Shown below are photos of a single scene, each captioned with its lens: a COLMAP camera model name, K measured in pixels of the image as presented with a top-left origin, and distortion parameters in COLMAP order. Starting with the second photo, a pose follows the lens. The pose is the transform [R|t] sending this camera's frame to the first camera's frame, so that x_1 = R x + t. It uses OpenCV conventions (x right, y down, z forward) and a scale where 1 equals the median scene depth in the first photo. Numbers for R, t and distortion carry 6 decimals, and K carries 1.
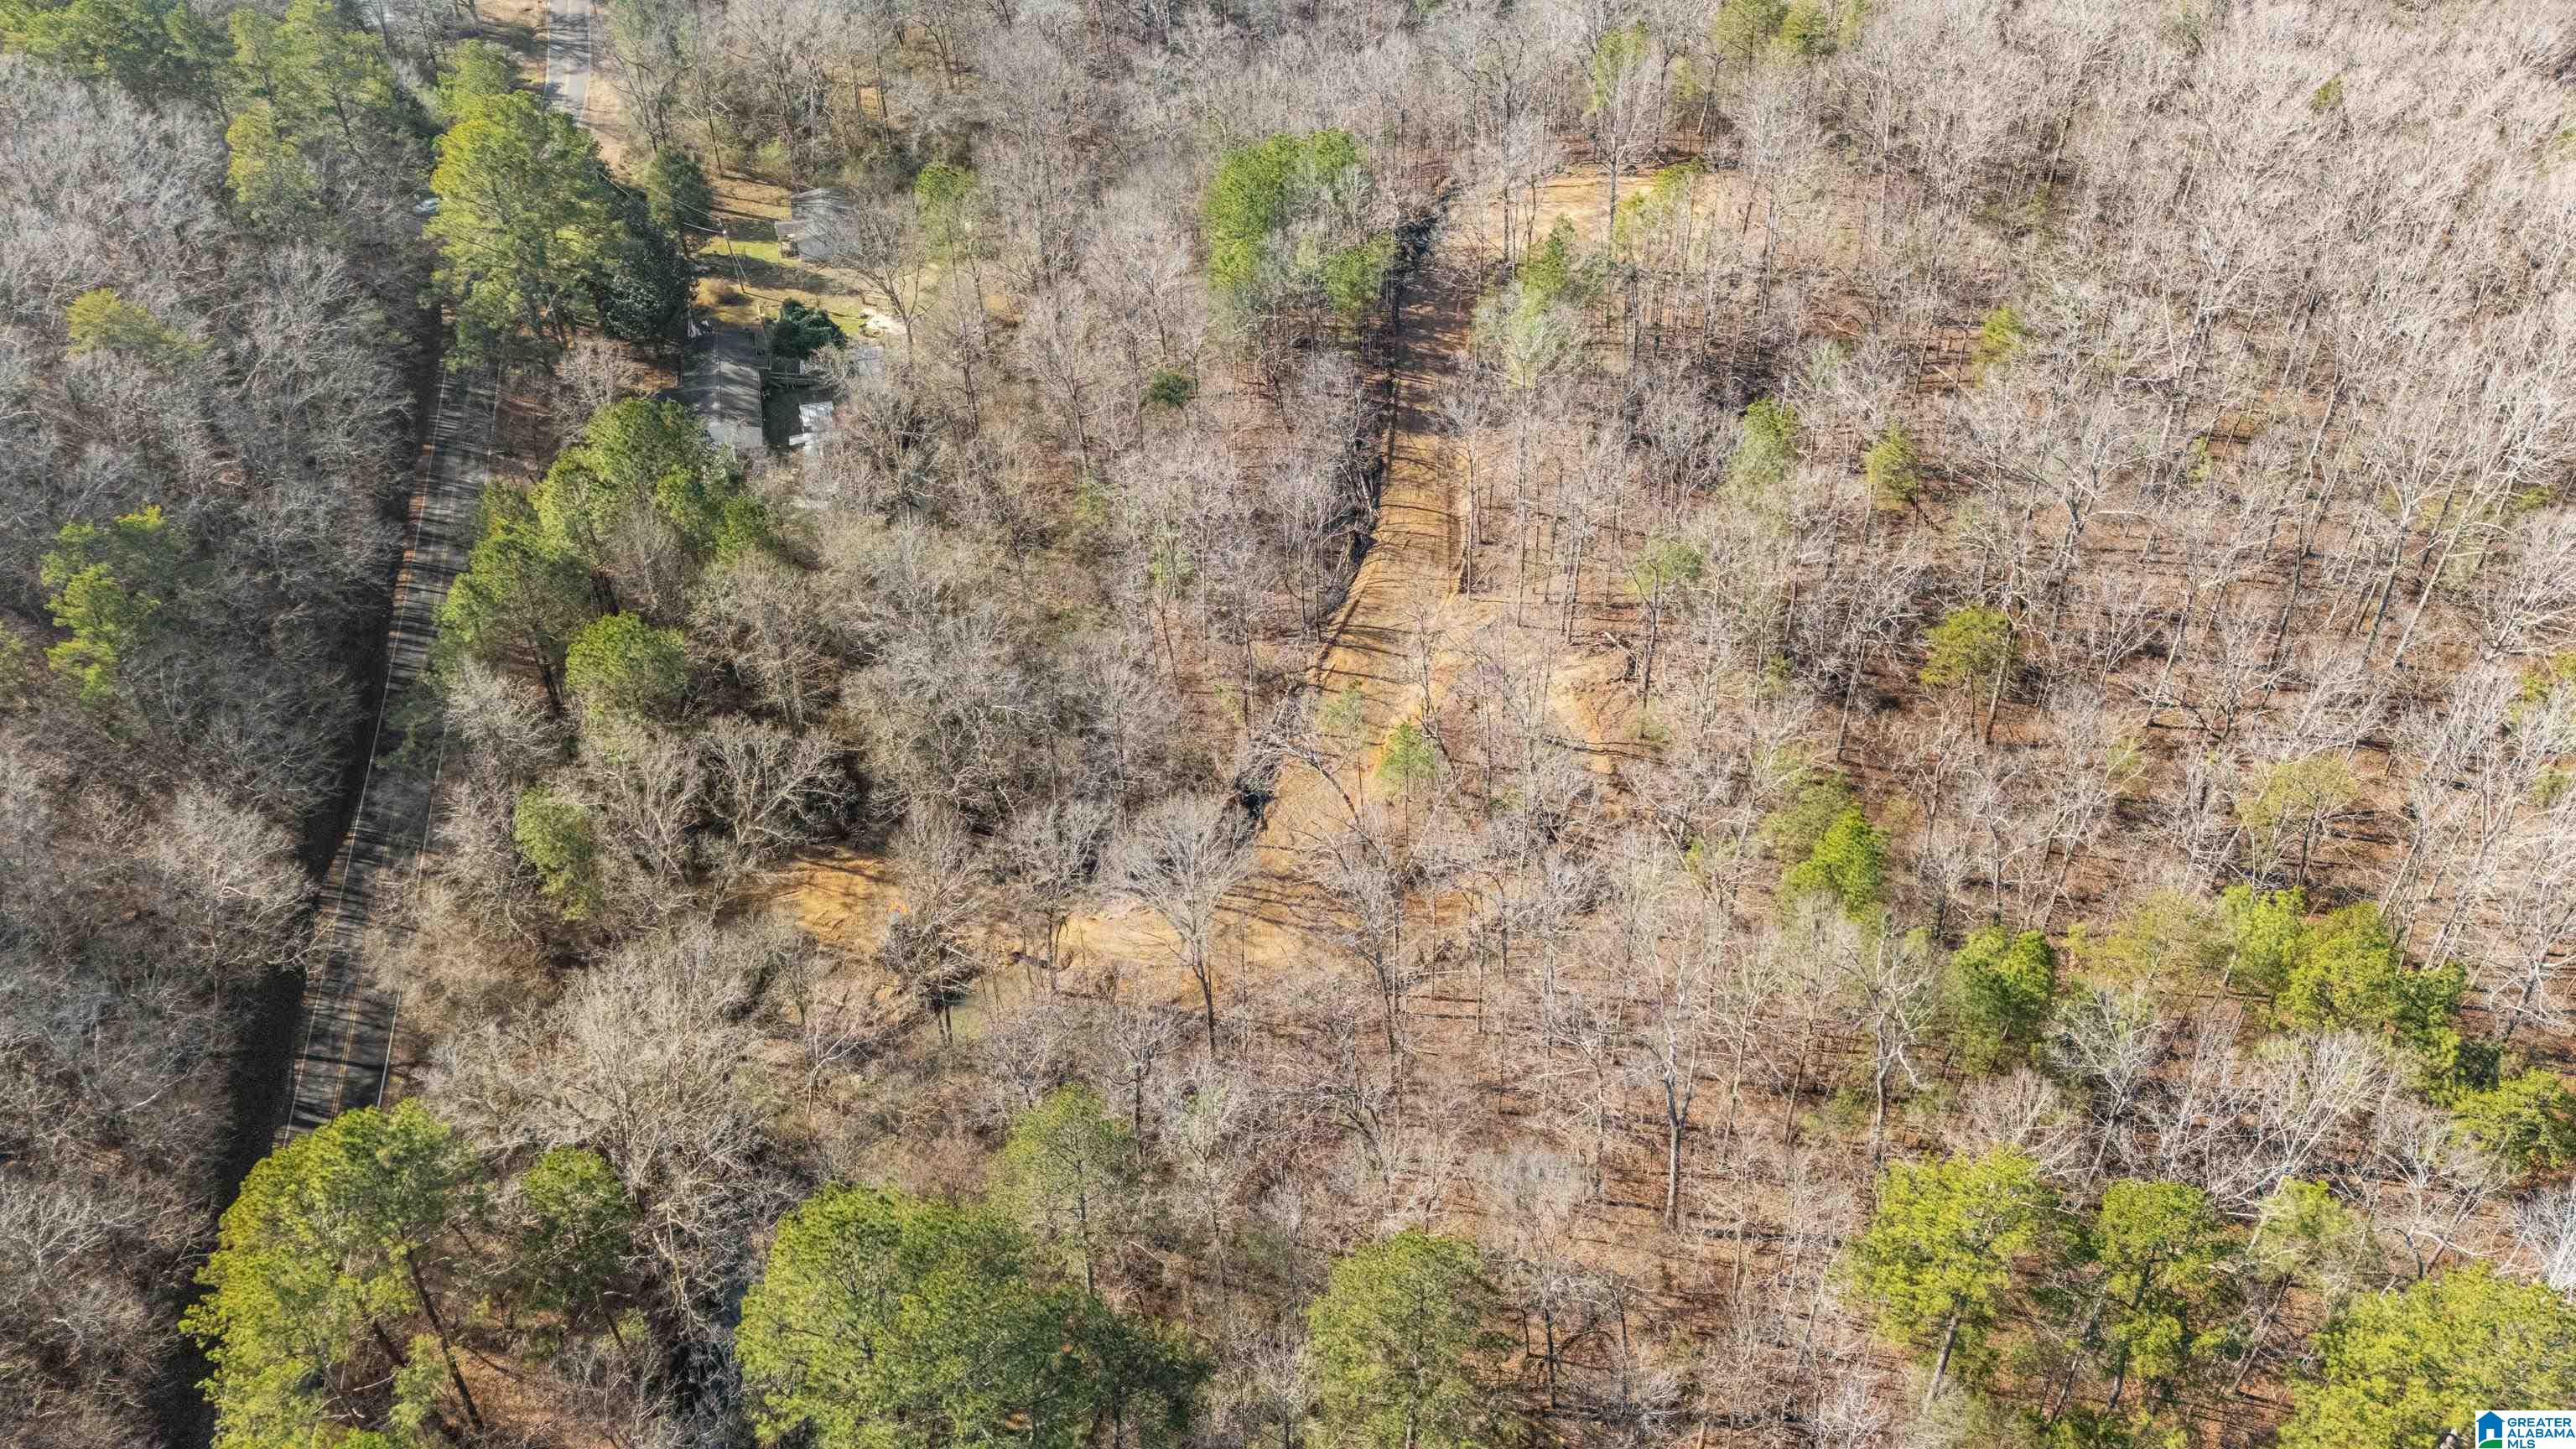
lens RADIAL K [[1807.2, 0, 1286.0], [0, 1807.2, 727.6], [0, 0, 1]] dist [0.009064, 0.000750]
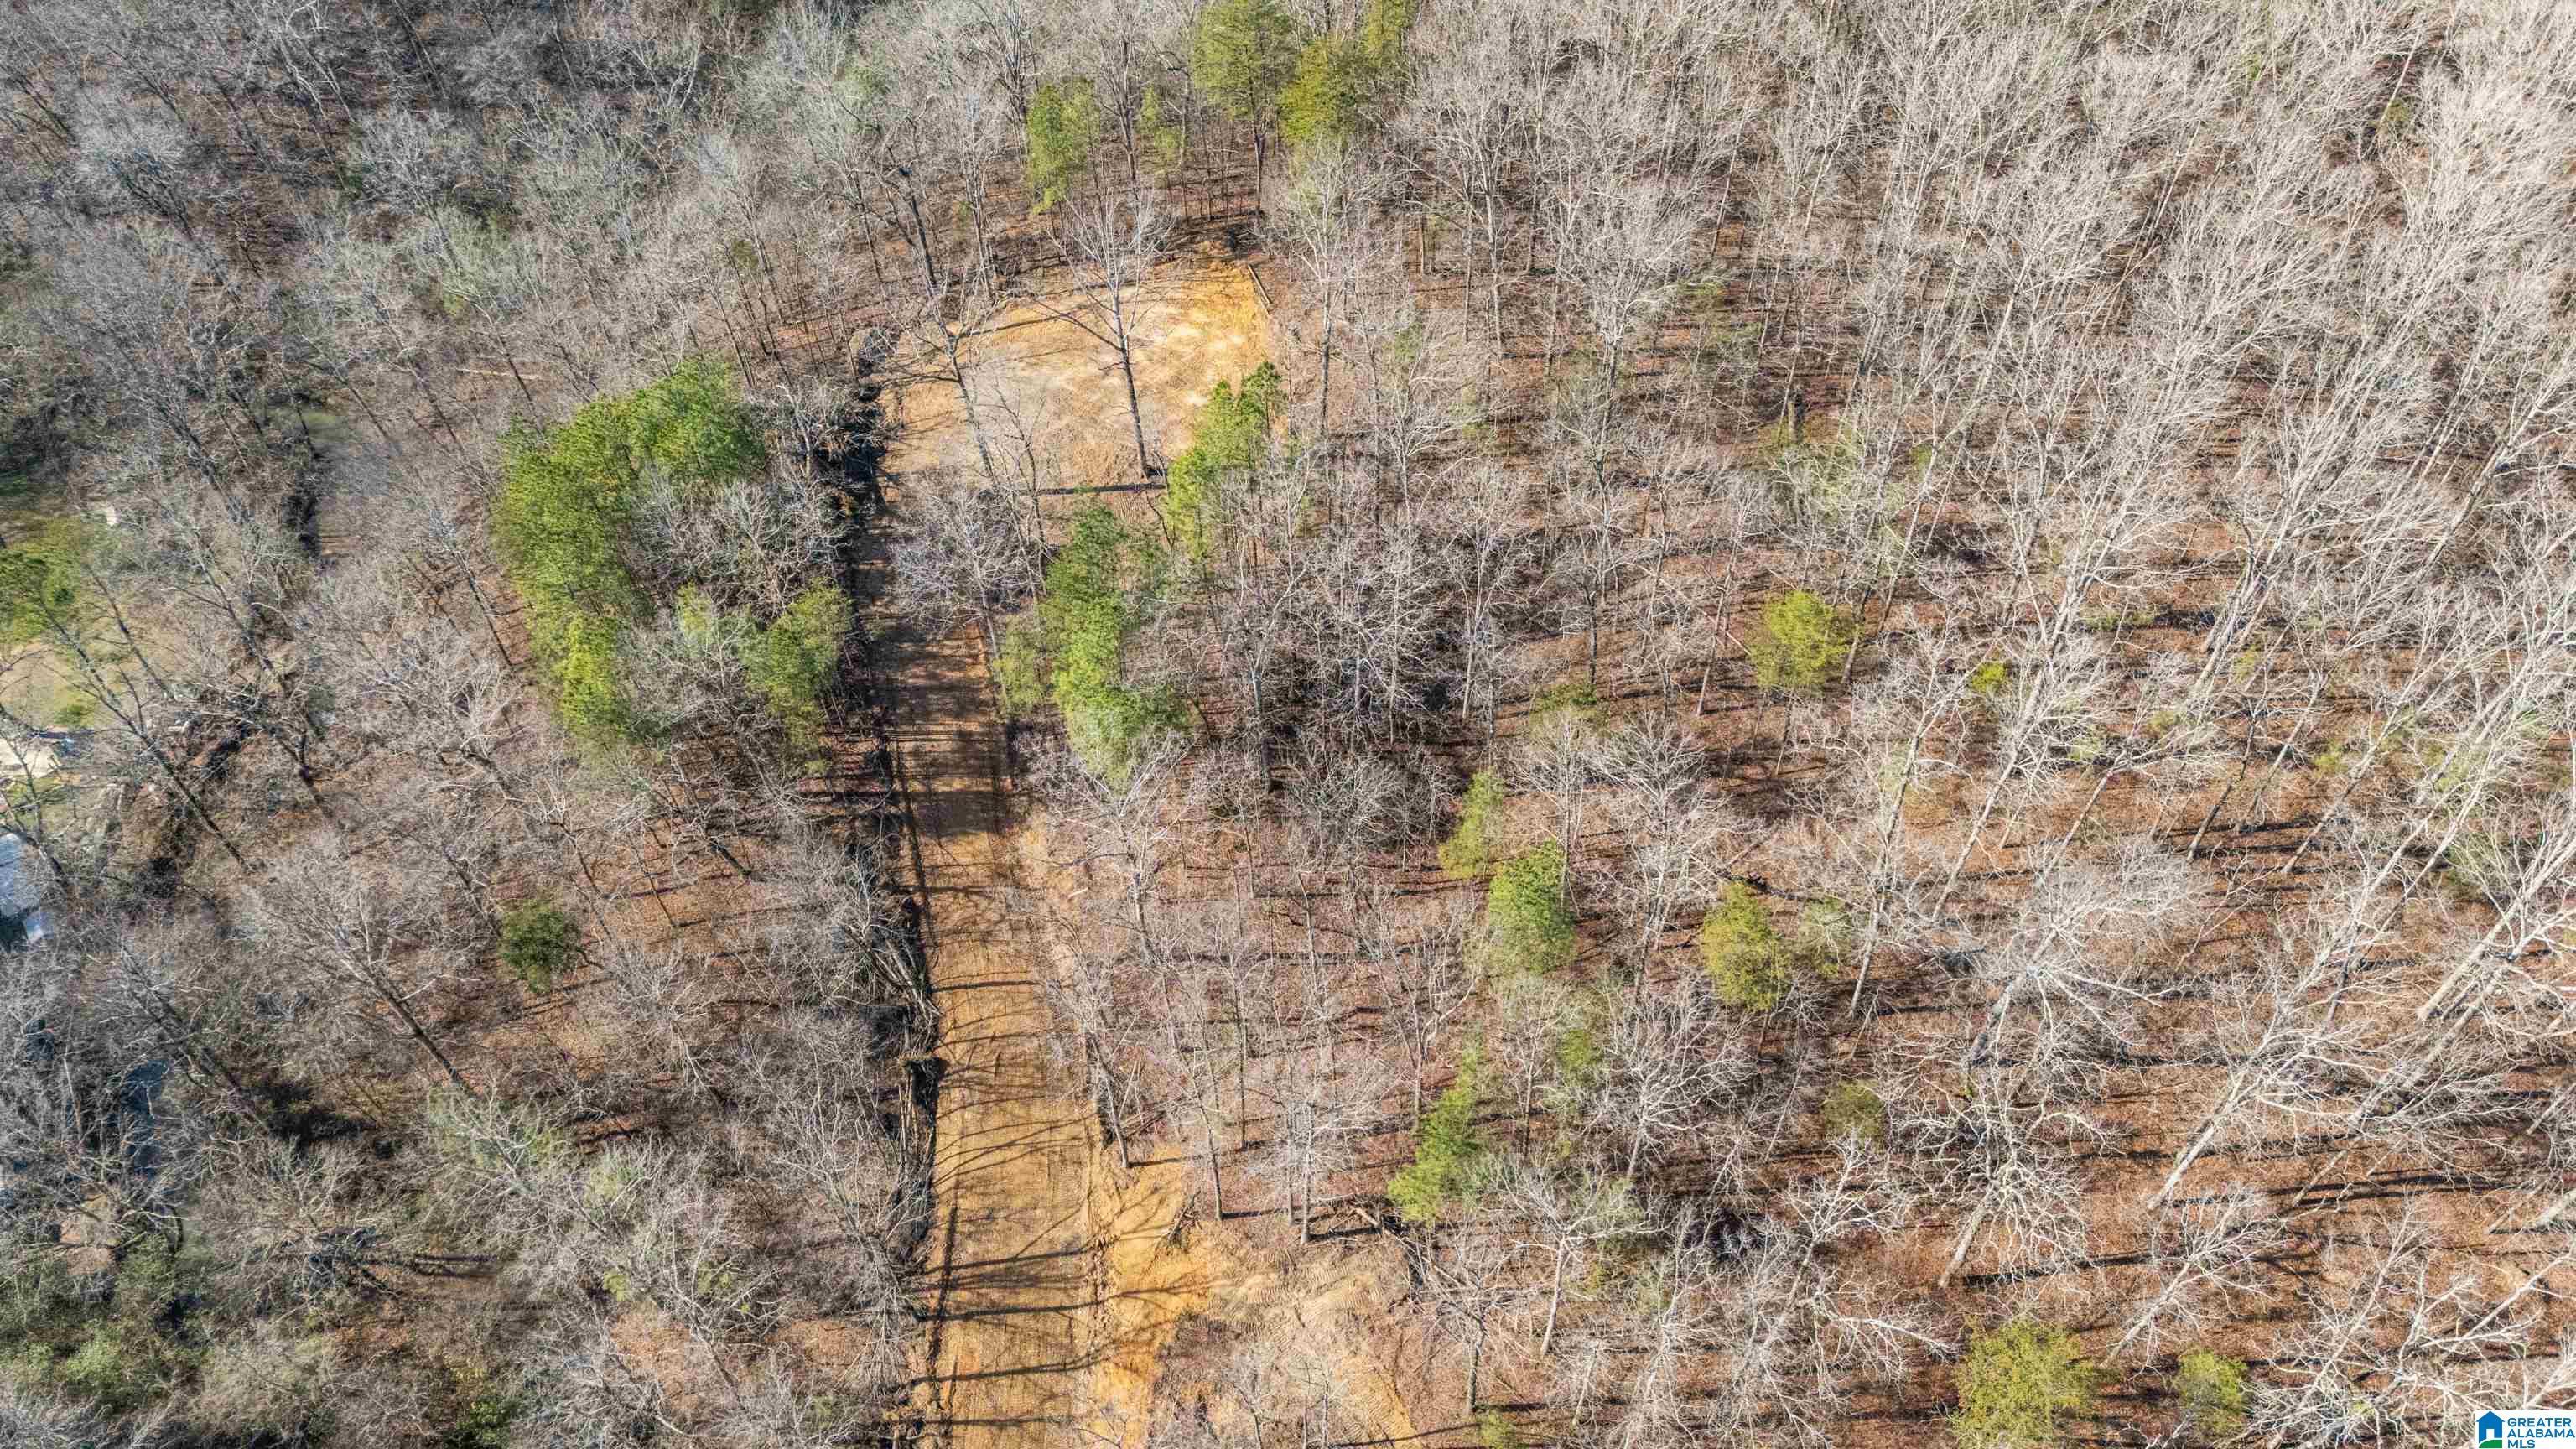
lens RADIAL K [[1807.2, 0, 1291.1], [0, 1807.2, 720.5], [0, 0, 1]] dist [0.009064, 0.000750]
pose [[0.928747, -0.280704, 0.242147, 0.041884], [0.241858, 0.953832, 0.178072, -0.302683], [-0.280953, -0.106819, 0.953759, 0.367276]]
